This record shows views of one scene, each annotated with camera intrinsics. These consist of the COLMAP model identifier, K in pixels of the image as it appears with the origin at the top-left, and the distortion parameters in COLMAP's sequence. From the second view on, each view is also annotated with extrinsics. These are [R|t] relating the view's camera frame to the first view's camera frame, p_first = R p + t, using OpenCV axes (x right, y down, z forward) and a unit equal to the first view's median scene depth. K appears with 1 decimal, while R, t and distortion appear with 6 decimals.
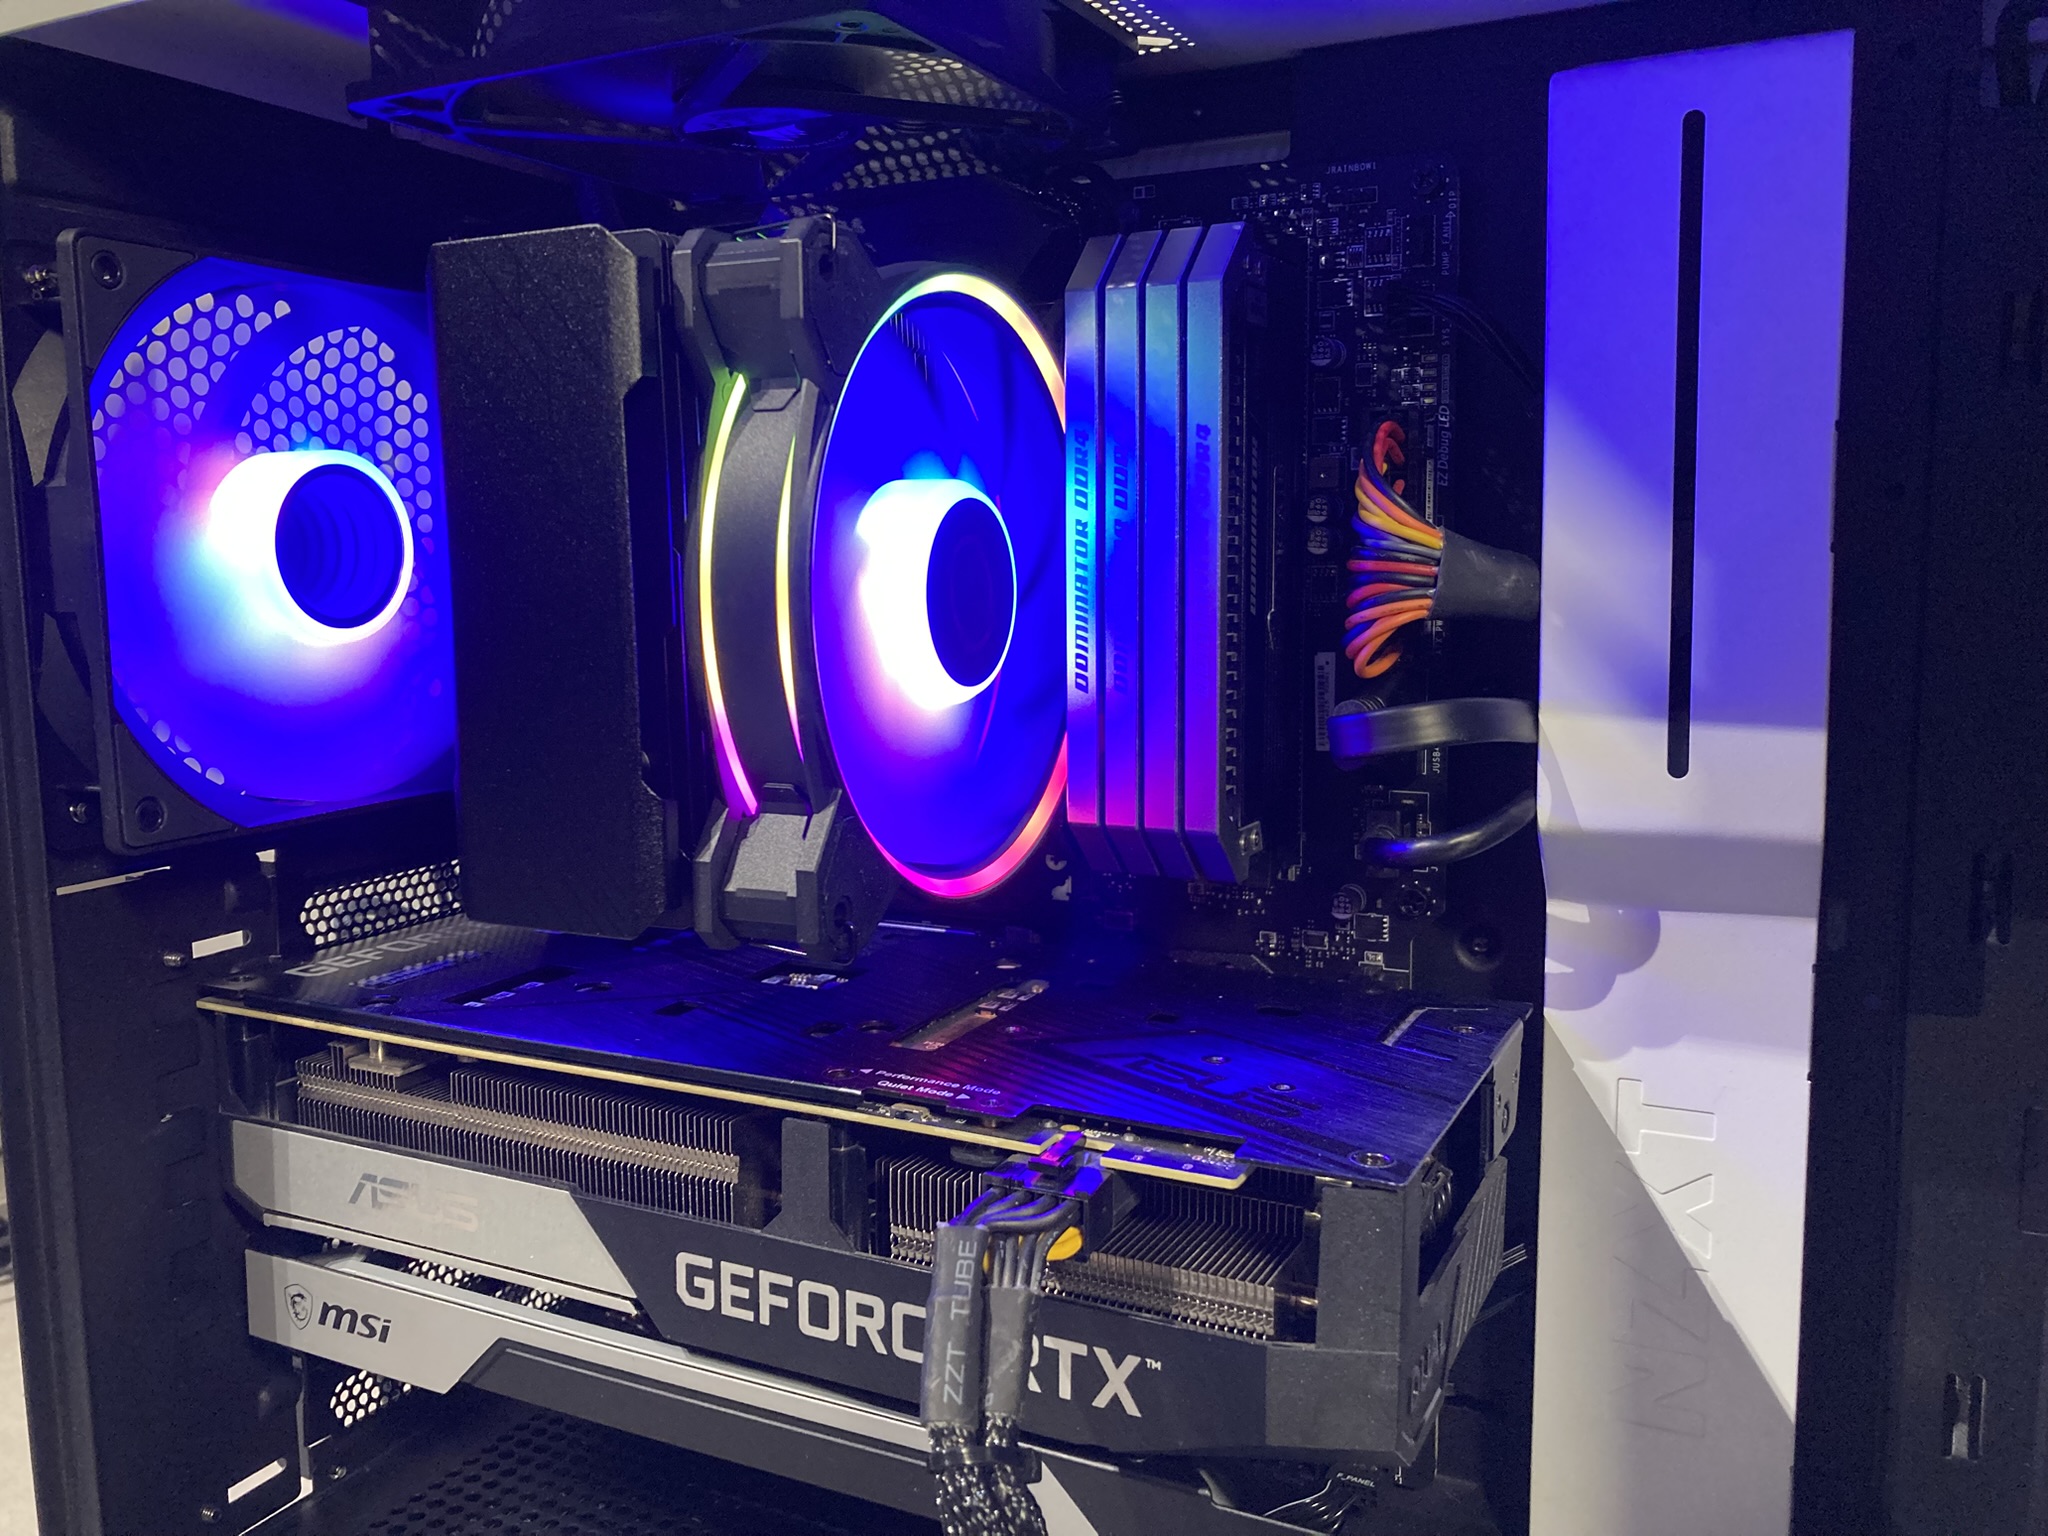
lens RADIAL K [[1659.9, 0, 1011.9], [0, 1659.9, 760.9], [0, 0, 1]] dist [0.058457, -0.067788]
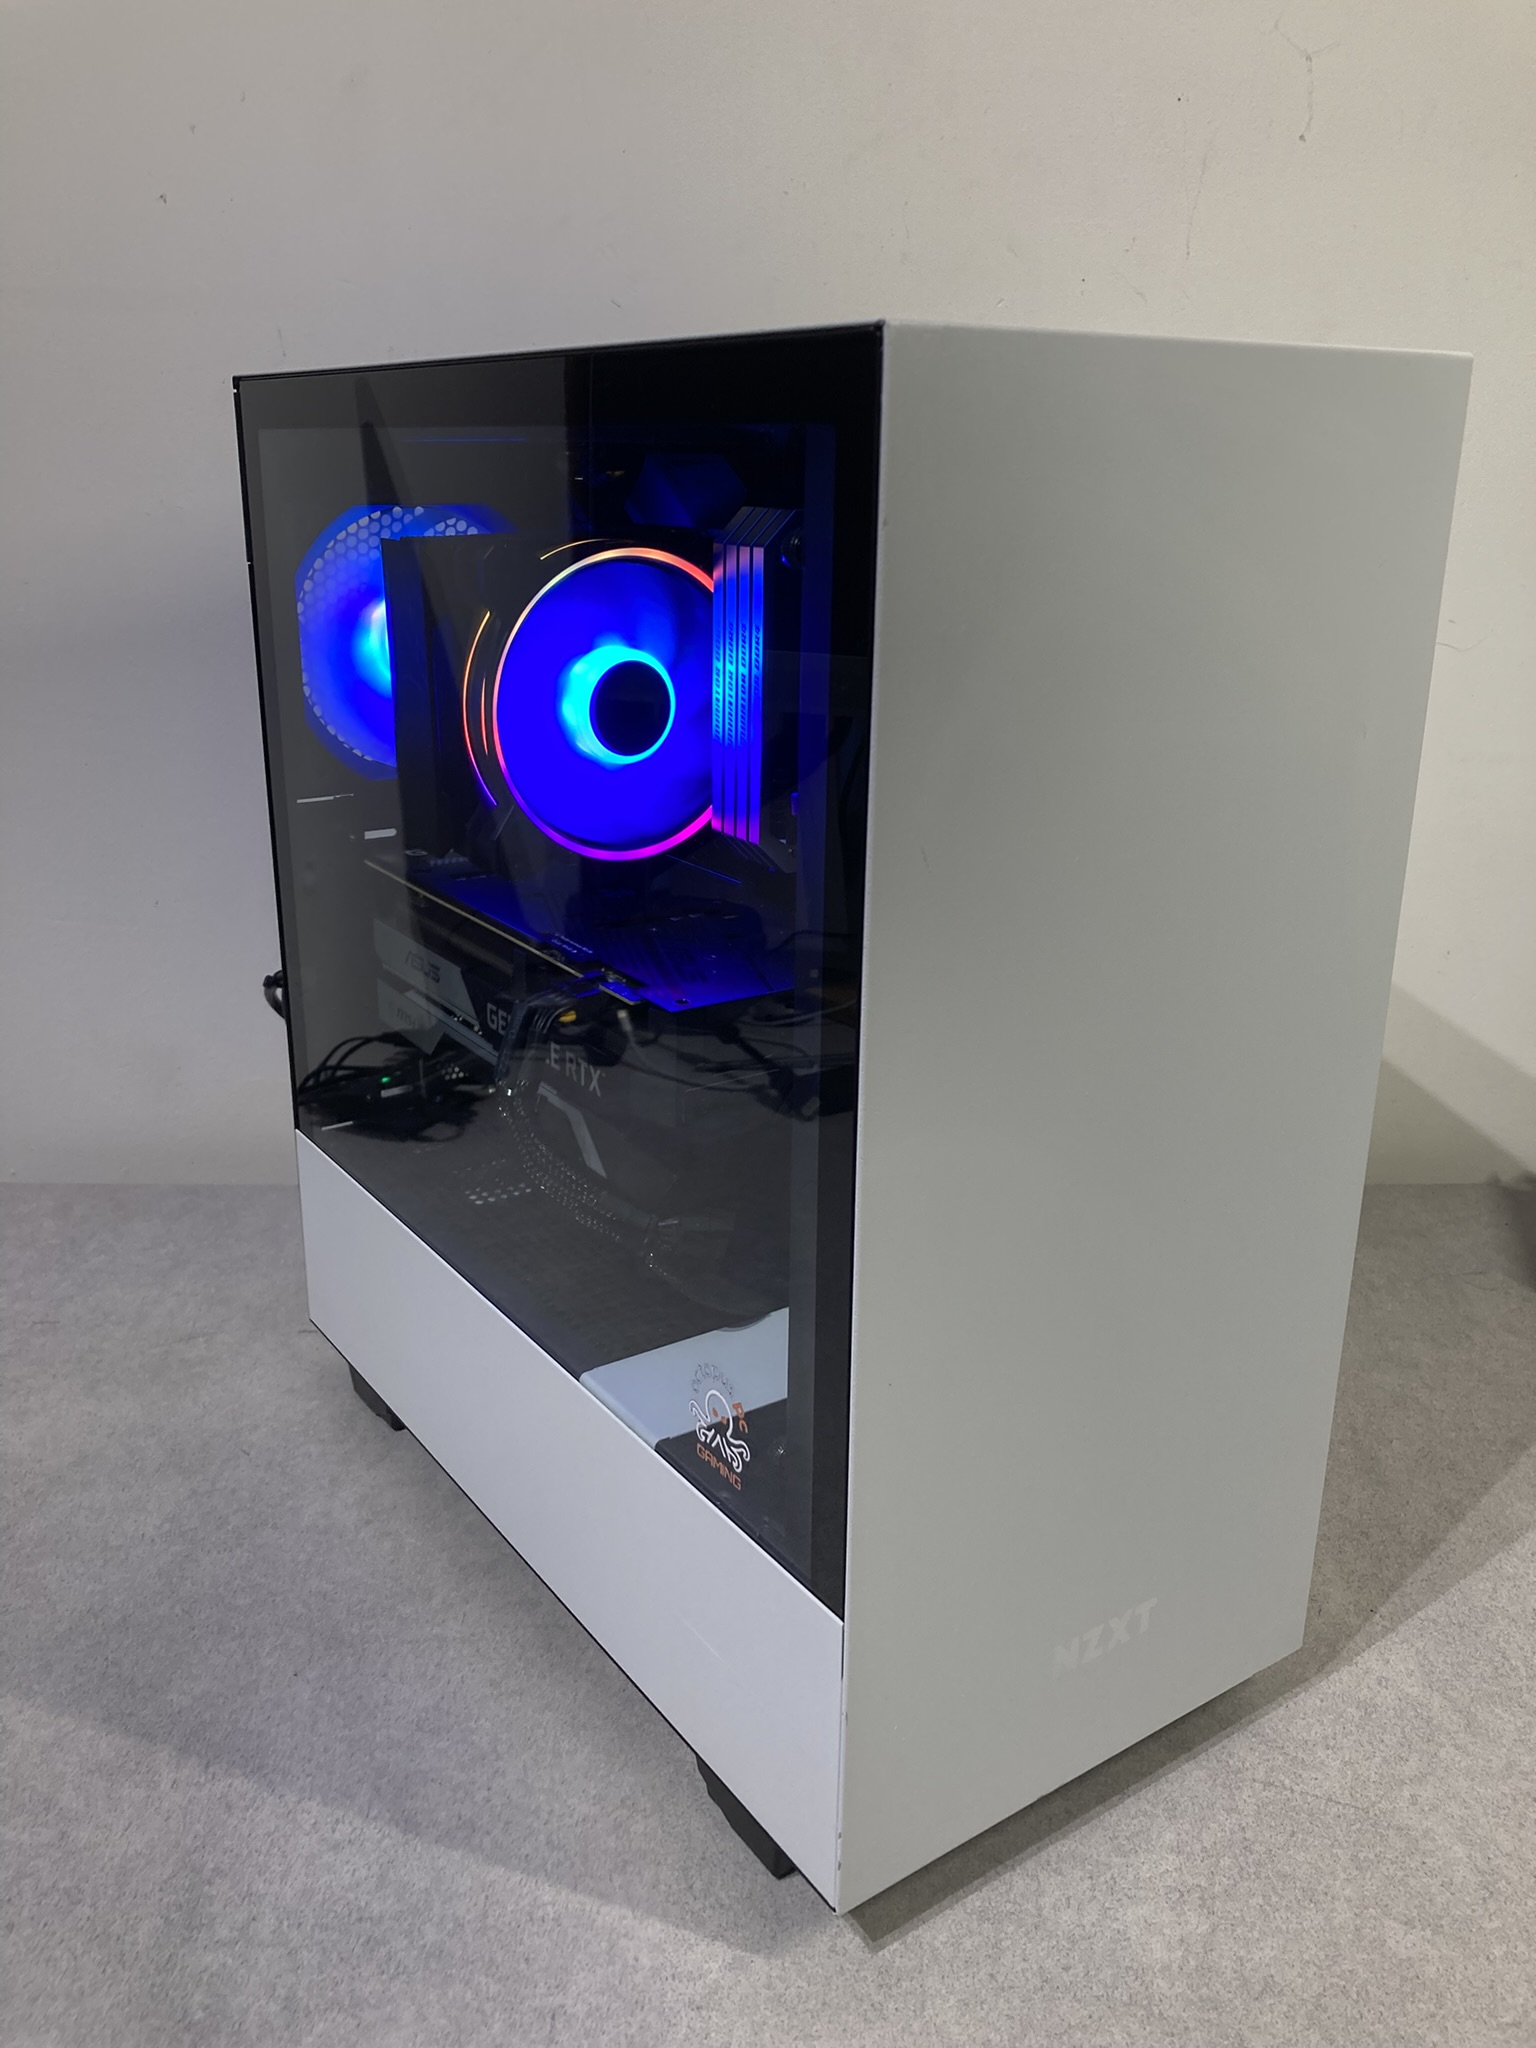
lens RADIAL K [[1659.9, 0, 750.4], [0, 1659.9, 1017.9], [0, 0, 1]] dist [0.058457, -0.067788]
pose [[0.876308, 0.174201, -0.449154, 1.089252], [-0.079948, 0.971991, 0.221000, -0.196263], [0.475072, -0.157755, 0.865691, -0.729397]]
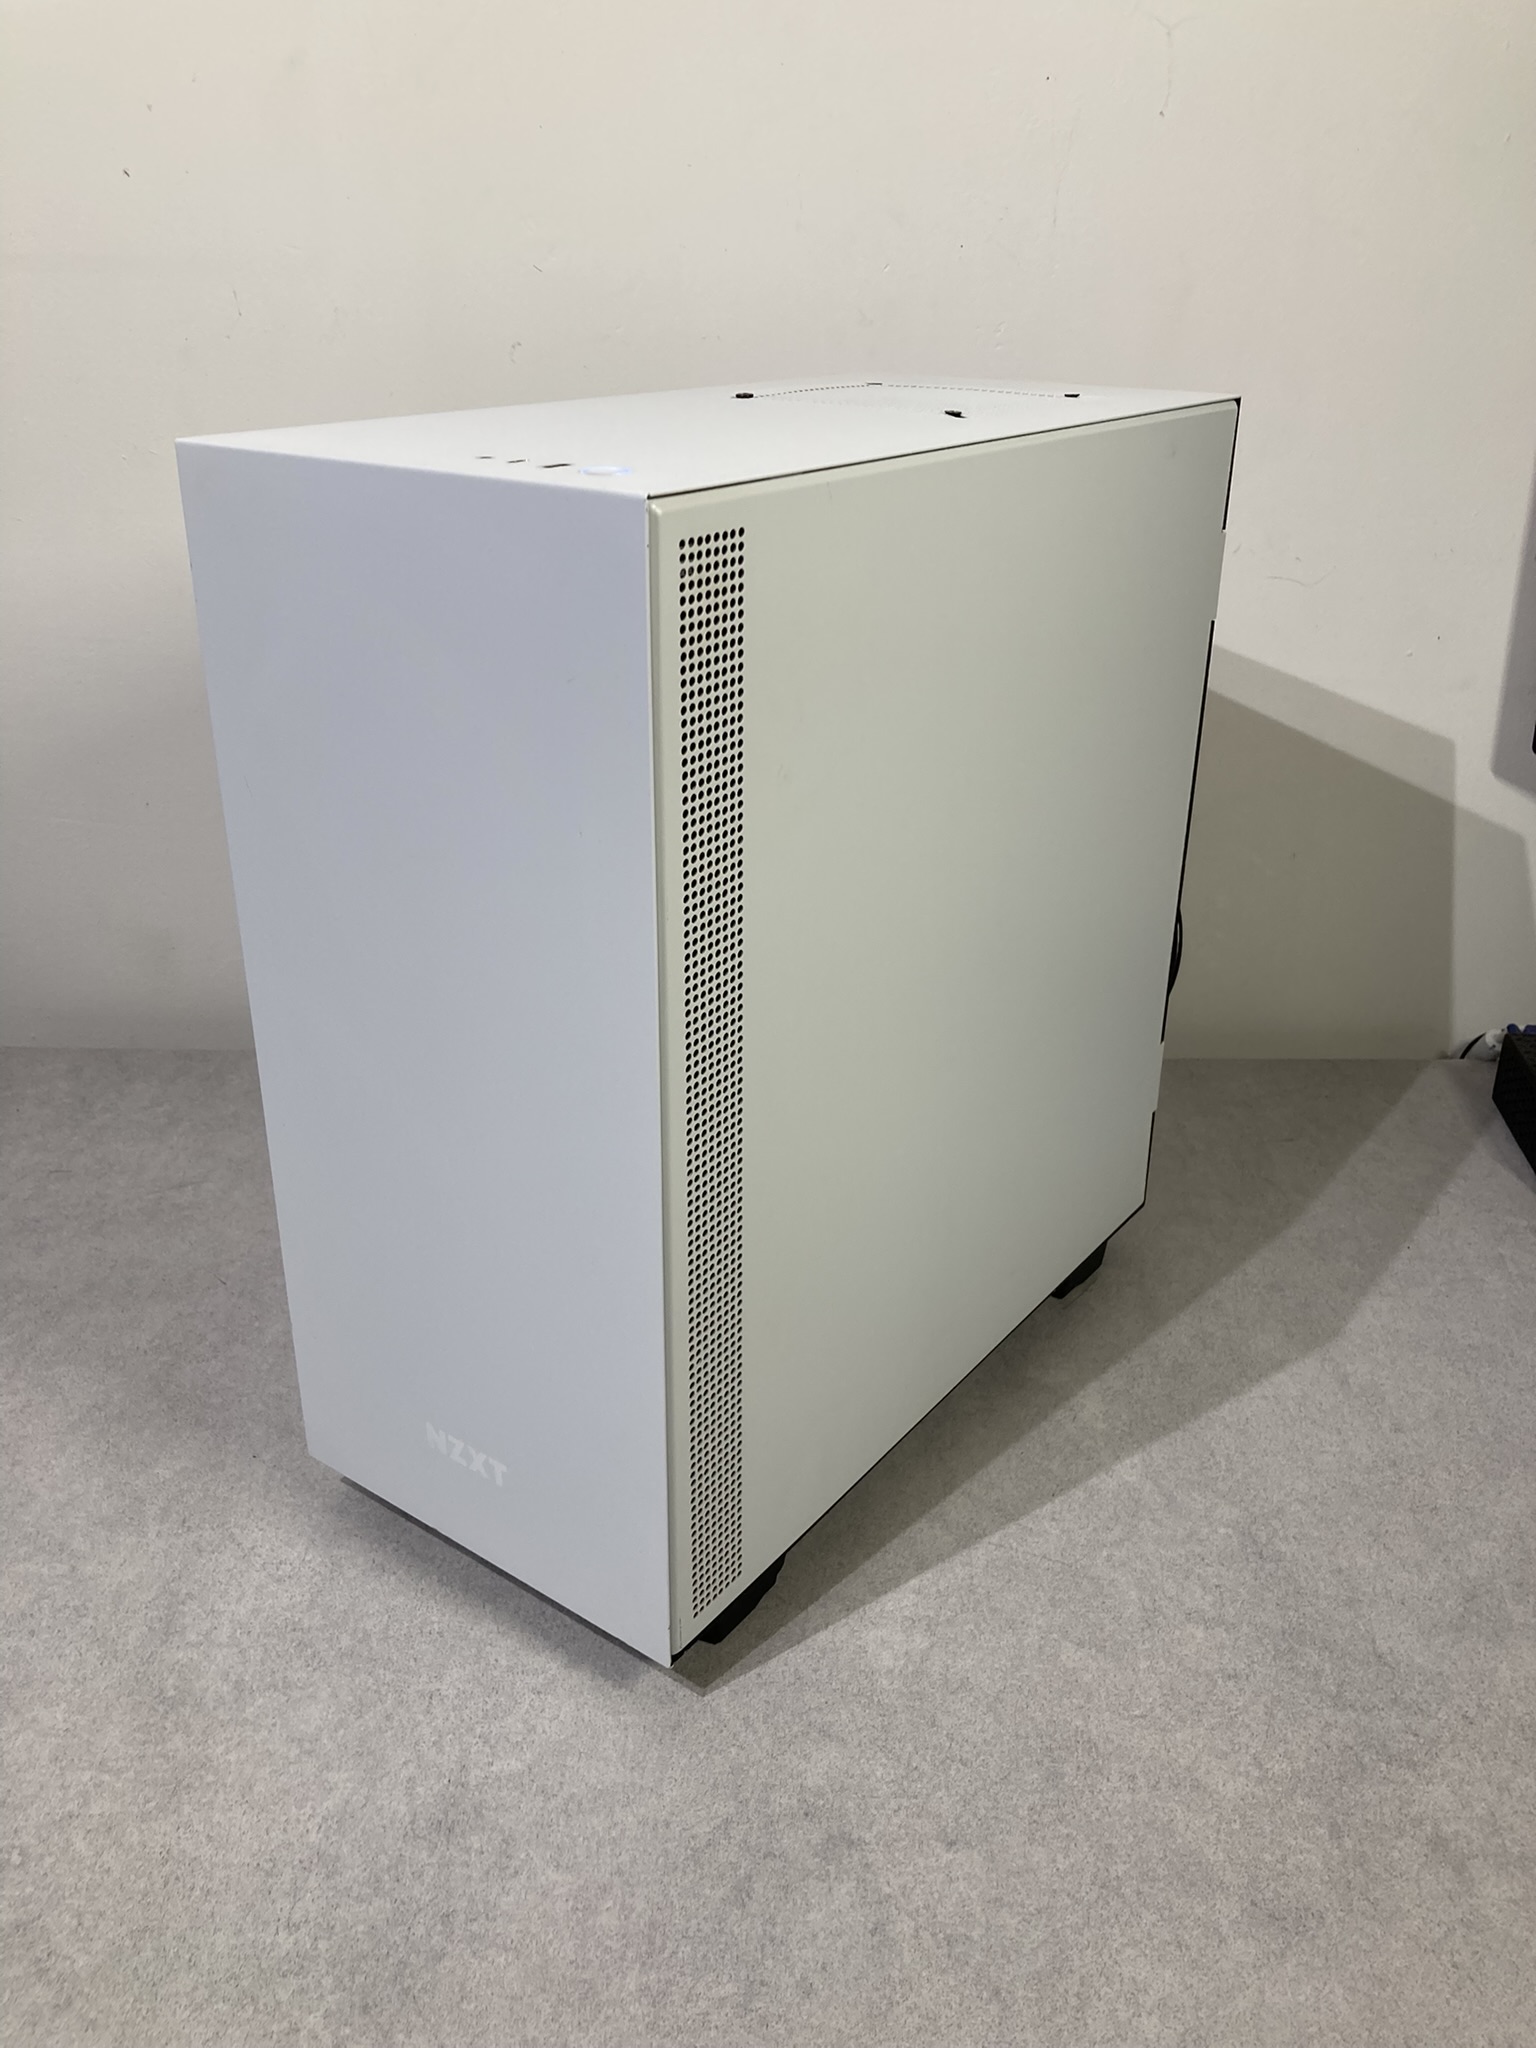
lens RADIAL K [[1690.3, 0, 754.9], [0, 1690.3, 1023.8], [0, 0, 1]] dist [0.011714, 0.010917]
pose [[0.864739, 0.228531, -0.447213, 1.515706], [-0.079965, 0.941764, 0.326629, -0.472750], [0.495814, -0.246688, 0.832655, -0.986566]]
